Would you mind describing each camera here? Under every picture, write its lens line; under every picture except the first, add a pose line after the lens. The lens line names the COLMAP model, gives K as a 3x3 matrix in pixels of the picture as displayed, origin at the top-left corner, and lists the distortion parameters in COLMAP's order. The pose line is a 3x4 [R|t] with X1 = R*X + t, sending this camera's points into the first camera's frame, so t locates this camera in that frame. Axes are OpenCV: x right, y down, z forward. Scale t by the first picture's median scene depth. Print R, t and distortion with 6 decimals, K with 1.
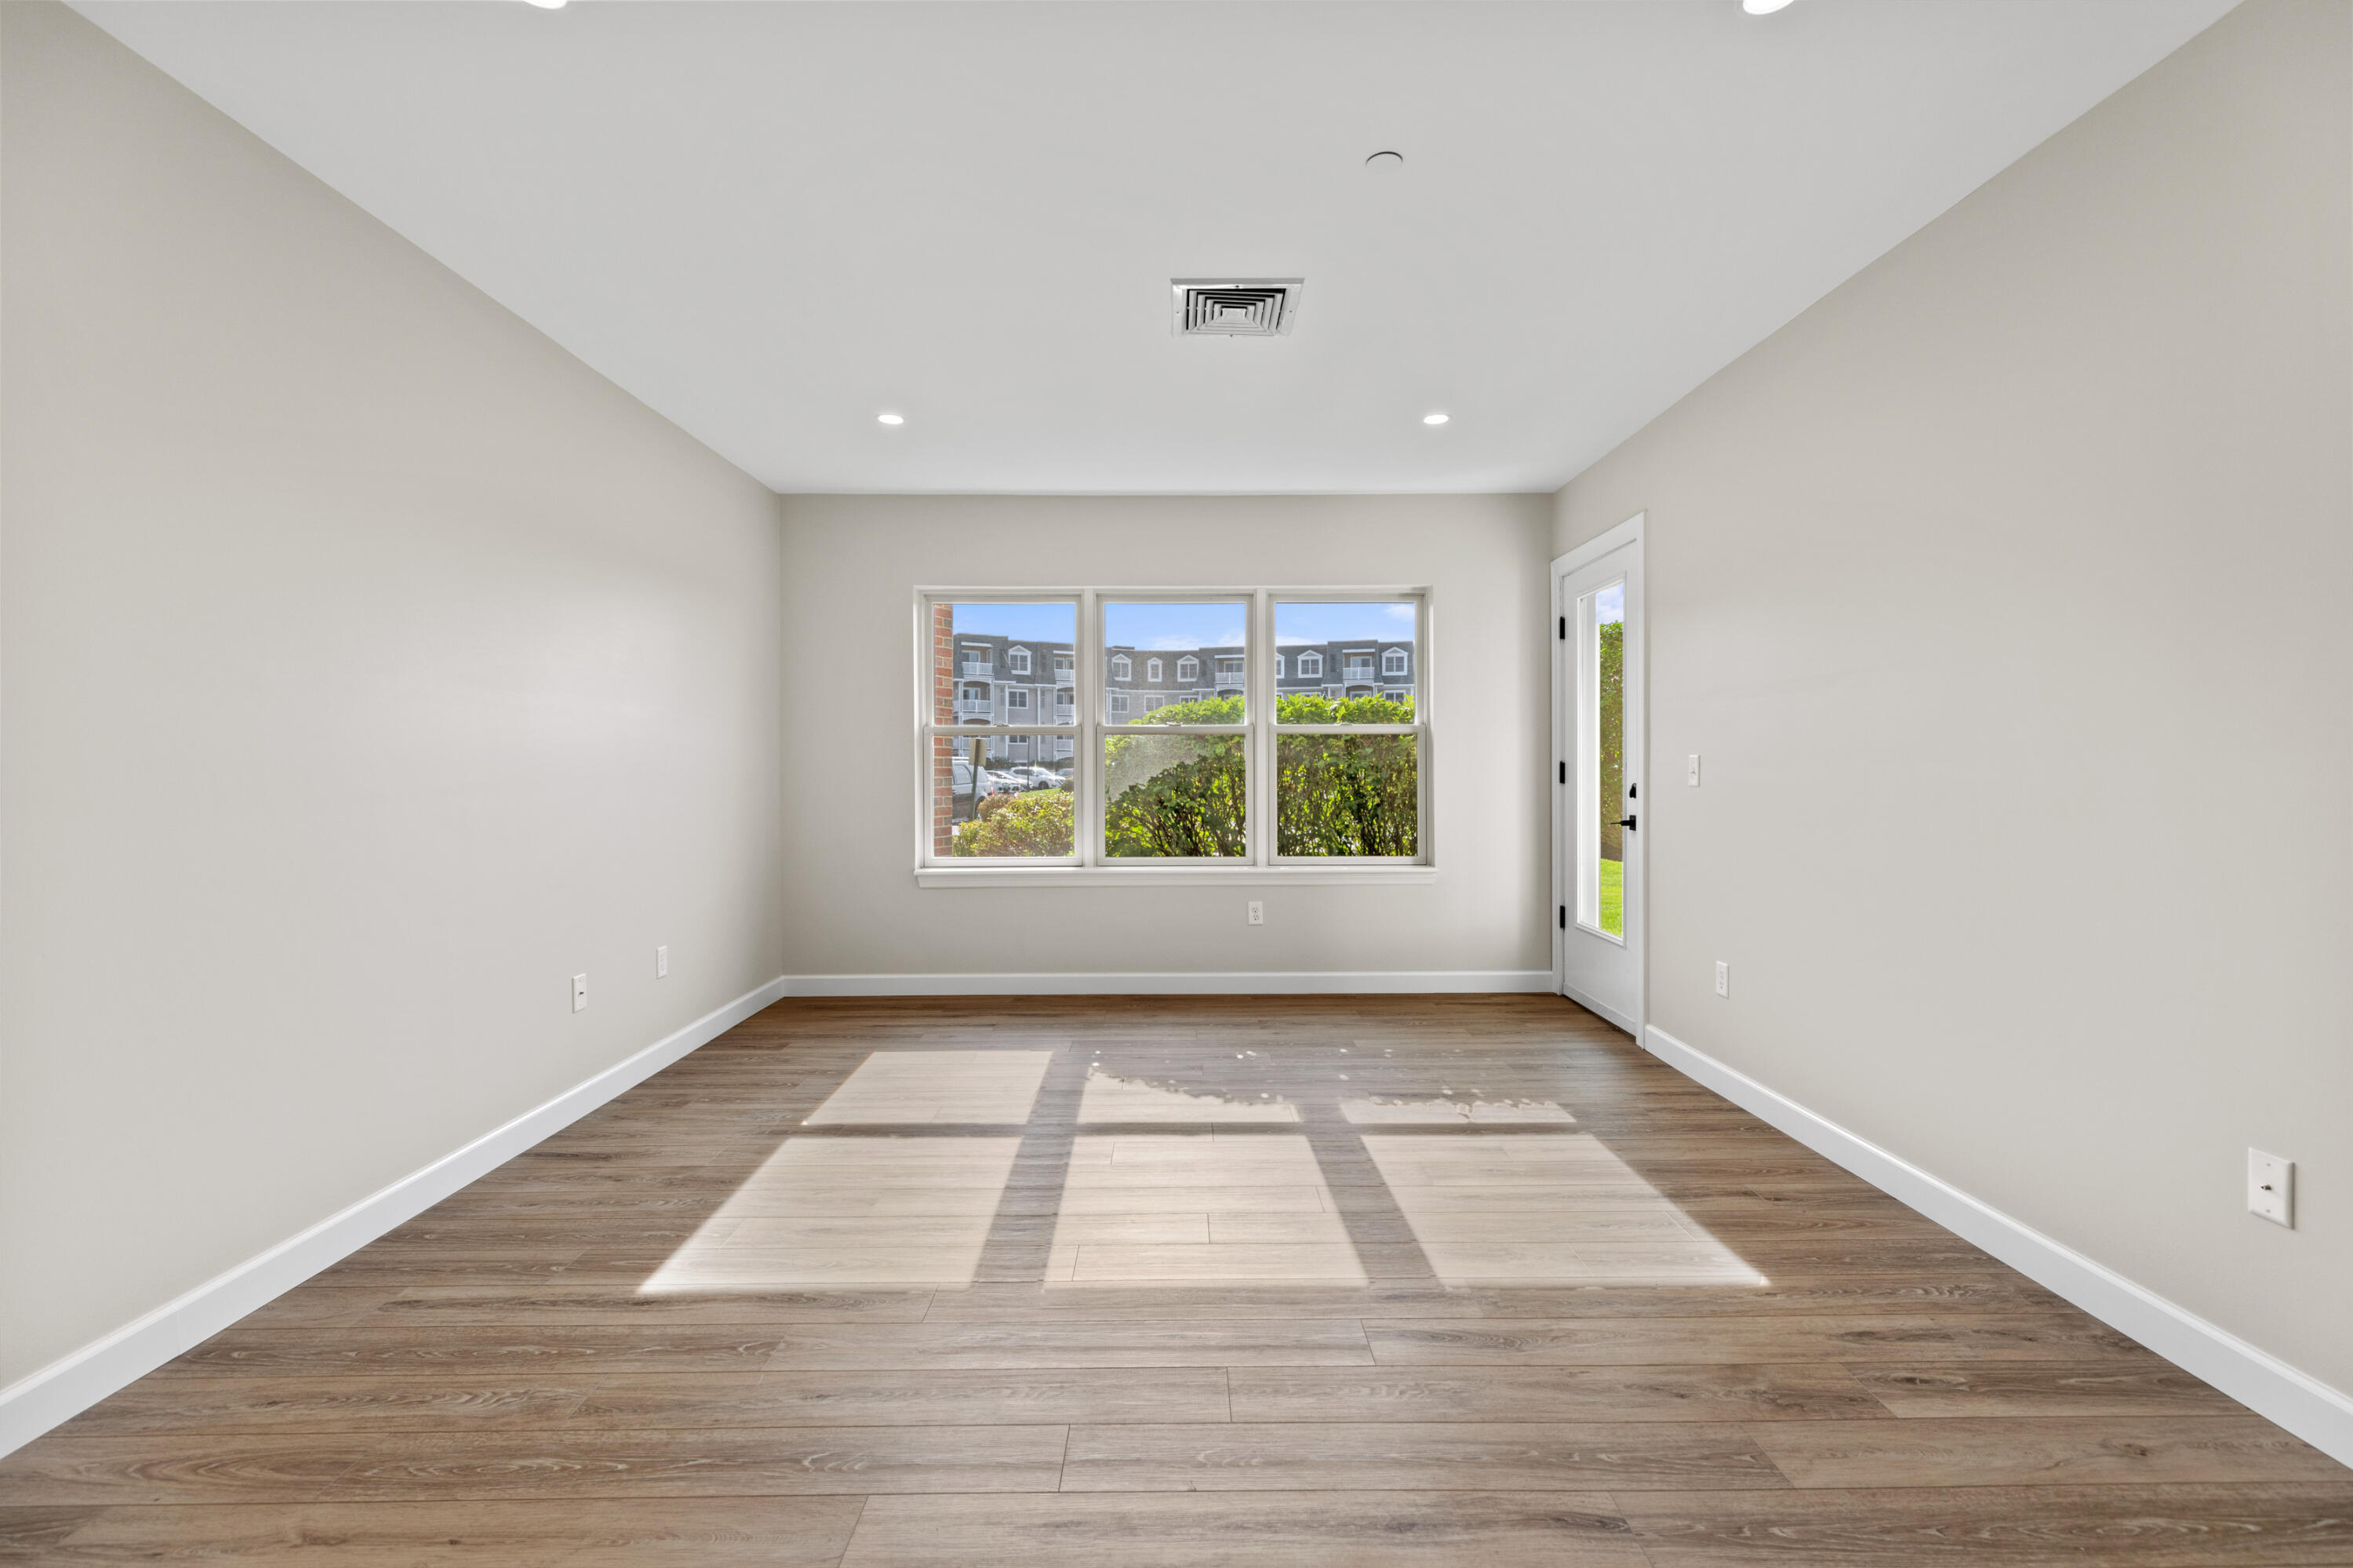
lens RADIAL K [[1054.3, 0, 1185.0], [0, 1054.3, 769.3], [0, 0, 1]] dist [0.005320, -0.001388]
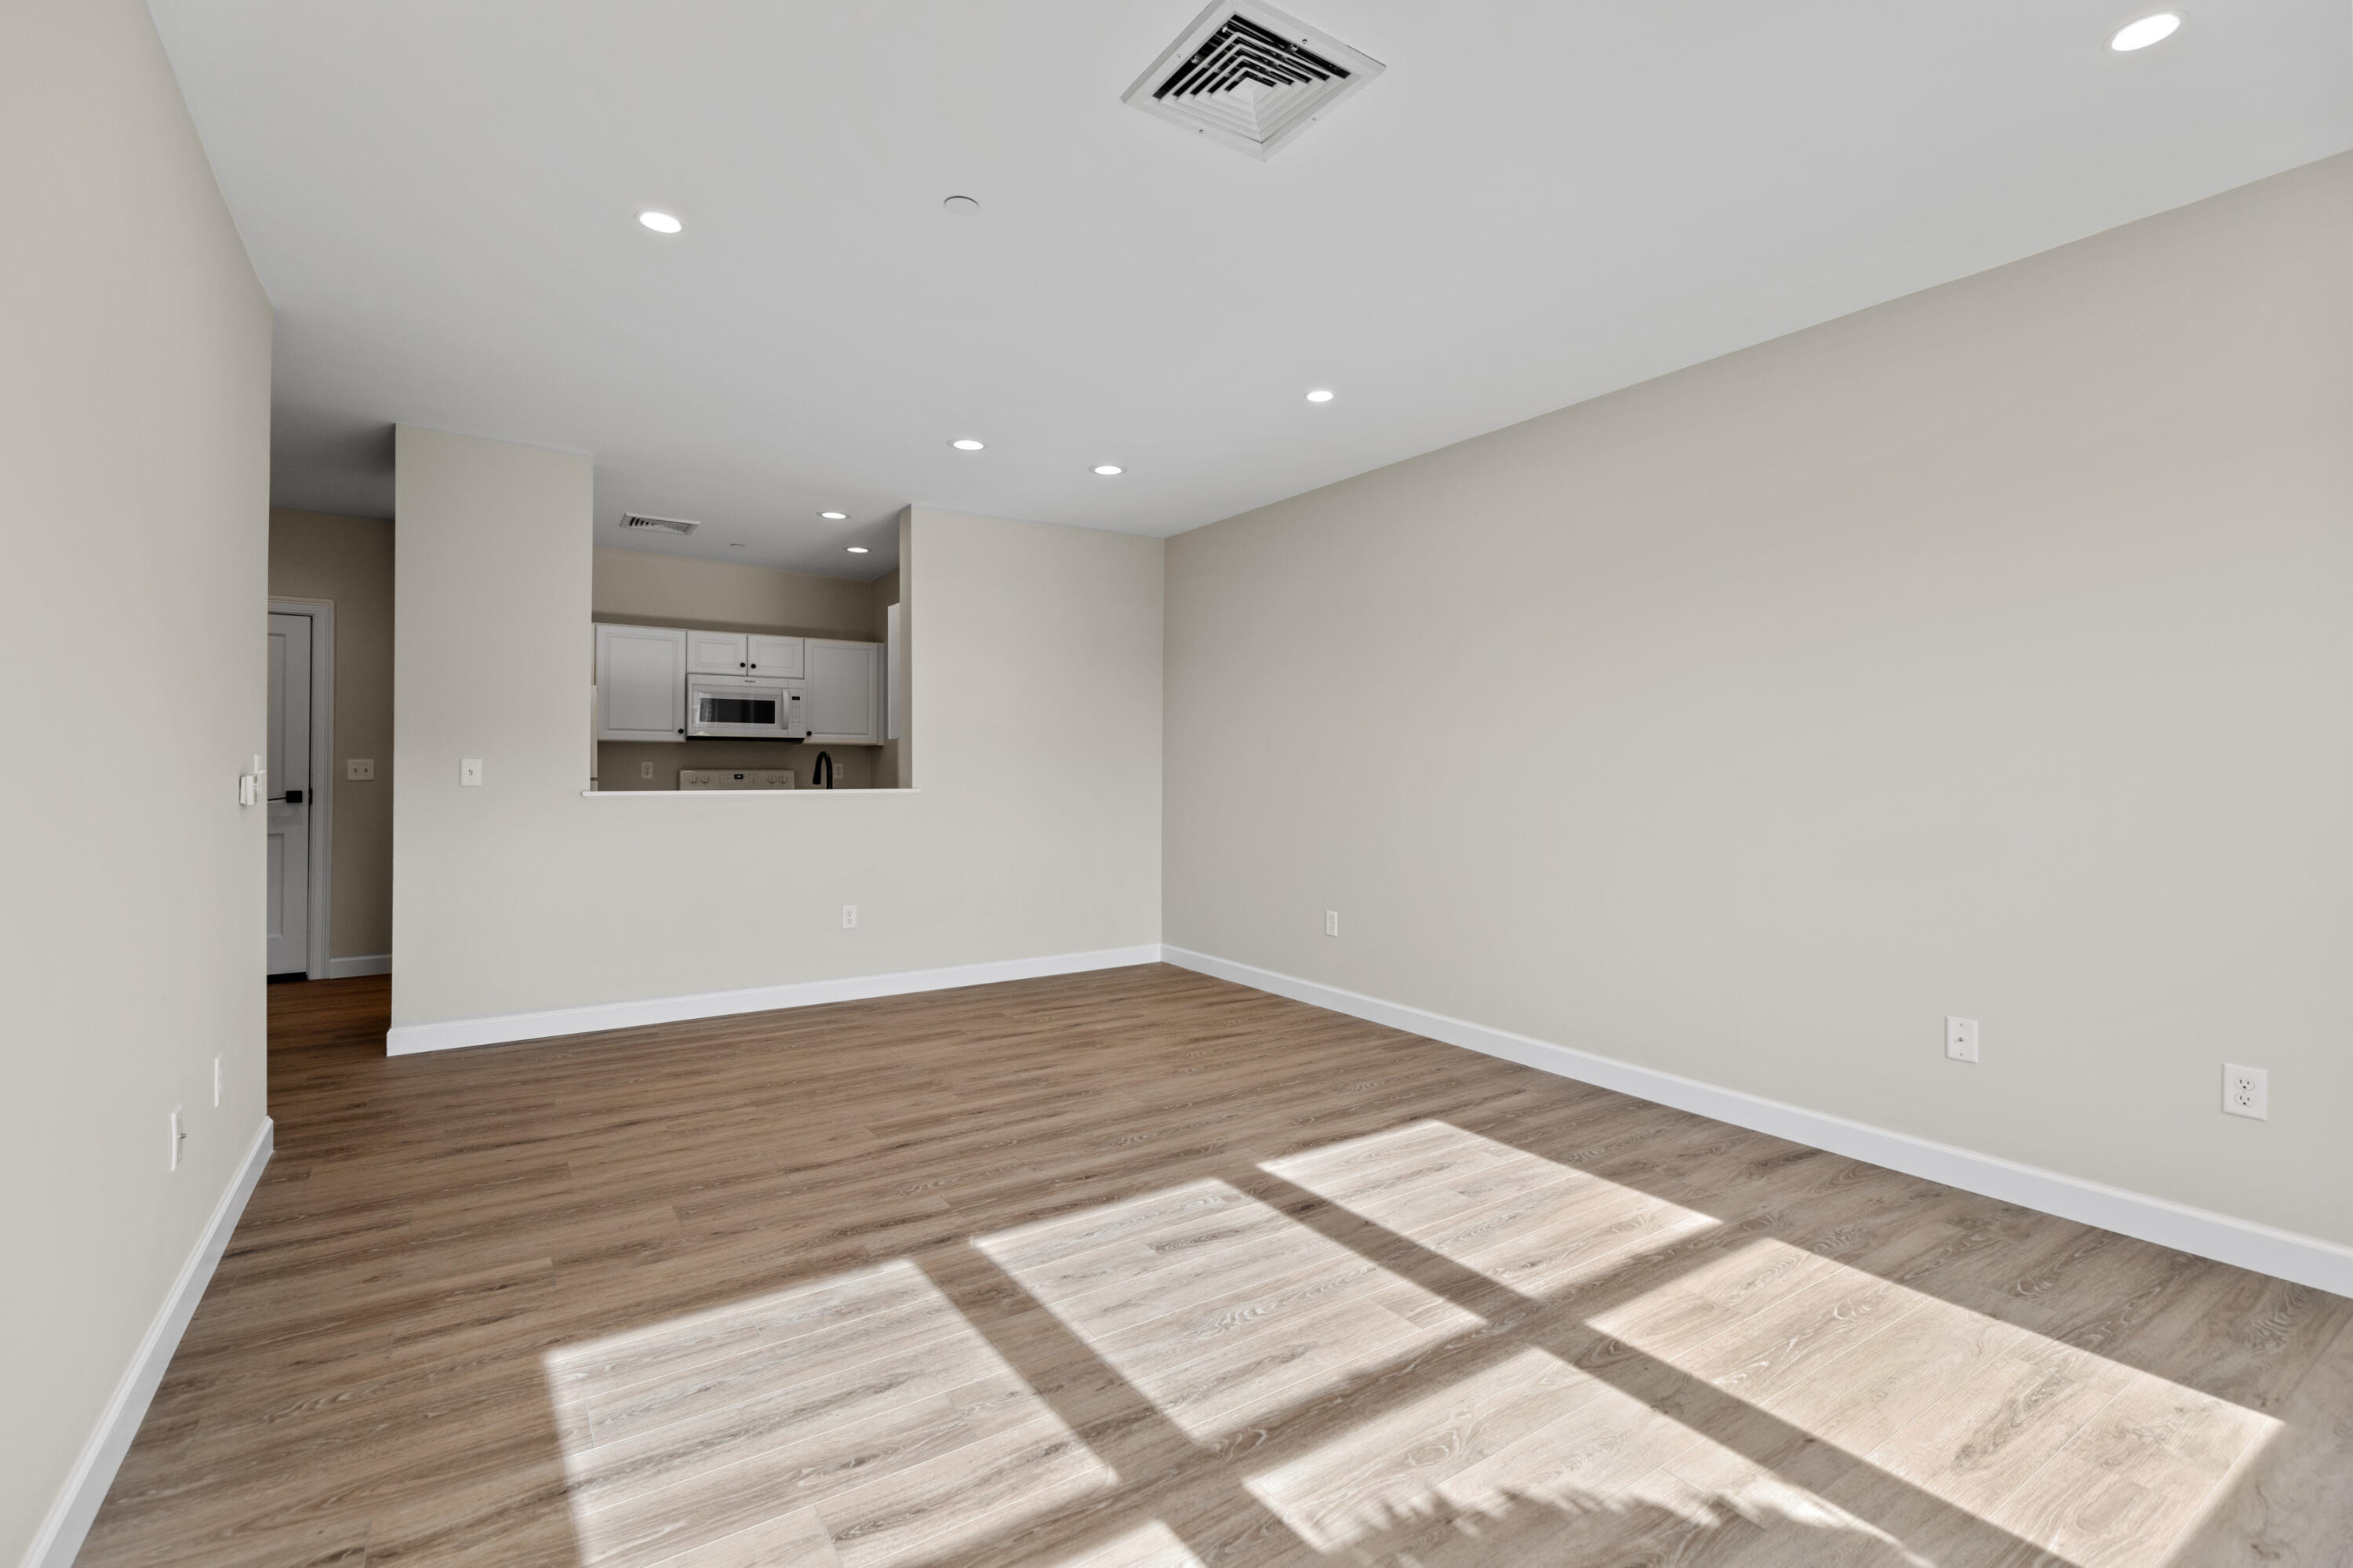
lens RADIAL K [[1054.3, 0, 1181.8], [0, 1054.3, 776.3], [0, 0, 1]] dist [0.005320, -0.001388]
pose [[-0.833414, 0.005581, -0.552621, 0.402233], [-0.002204, 0.999907, 0.013423, -0.005506], [0.552645, 0.012405, -0.833324, 1.372967]]
